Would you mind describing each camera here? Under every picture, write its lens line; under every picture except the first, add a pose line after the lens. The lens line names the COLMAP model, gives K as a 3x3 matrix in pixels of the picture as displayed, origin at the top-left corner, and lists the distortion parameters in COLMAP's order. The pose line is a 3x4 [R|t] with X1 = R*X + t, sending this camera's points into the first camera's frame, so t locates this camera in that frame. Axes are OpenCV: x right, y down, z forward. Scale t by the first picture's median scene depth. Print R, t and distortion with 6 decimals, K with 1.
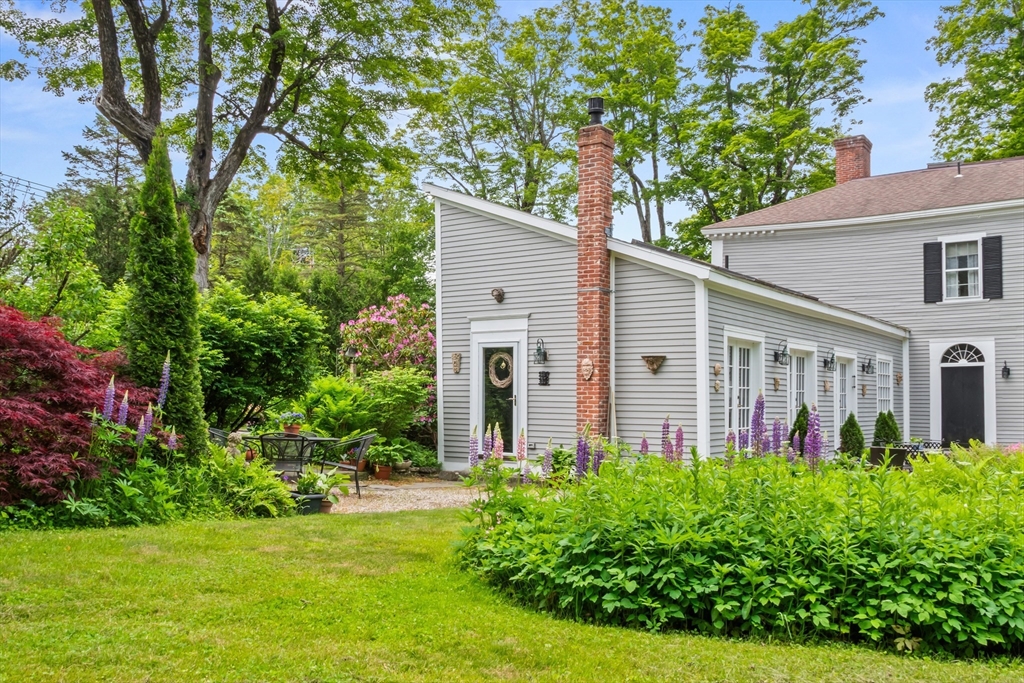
lens RADIAL K [[913.2, 0, 511.9], [0, 913.2, 348.0], [0, 0, 1]] dist [-0.010538, -0.007332]
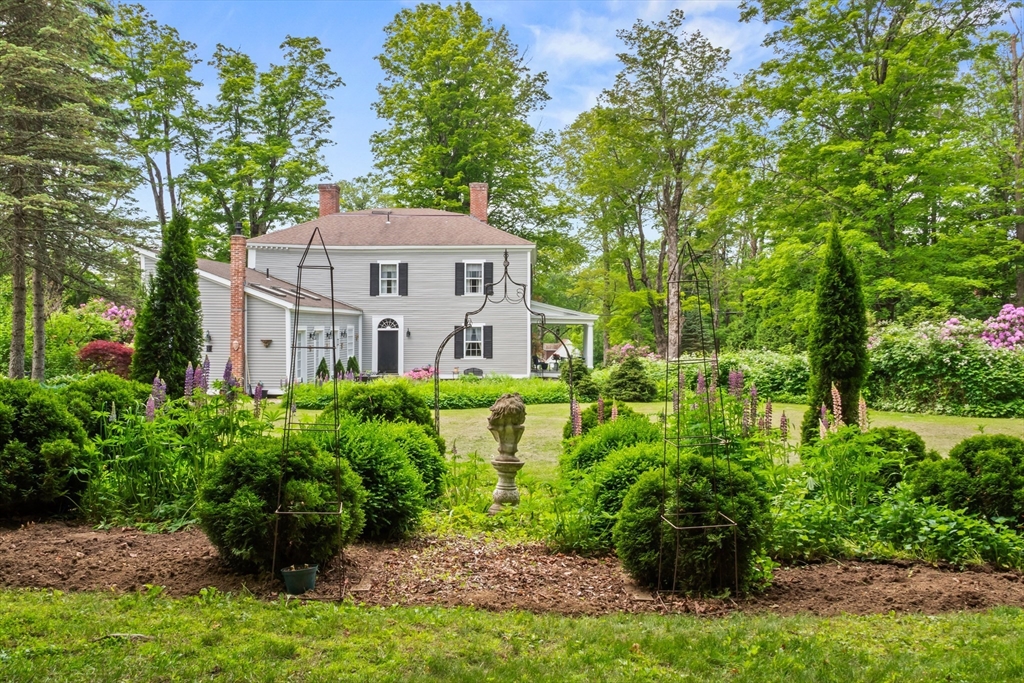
lens RADIAL K [[913.2, 0, 511.1], [0, 913.2, 340.9], [0, 0, 1]] dist [-0.010538, -0.007332]
pose [[0.830475, -0.015604, 0.556837, -0.352488], [-0.025703, 0.997470, 0.066285, -0.090188], [-0.556463, -0.069361, 0.827973, -0.720408]]
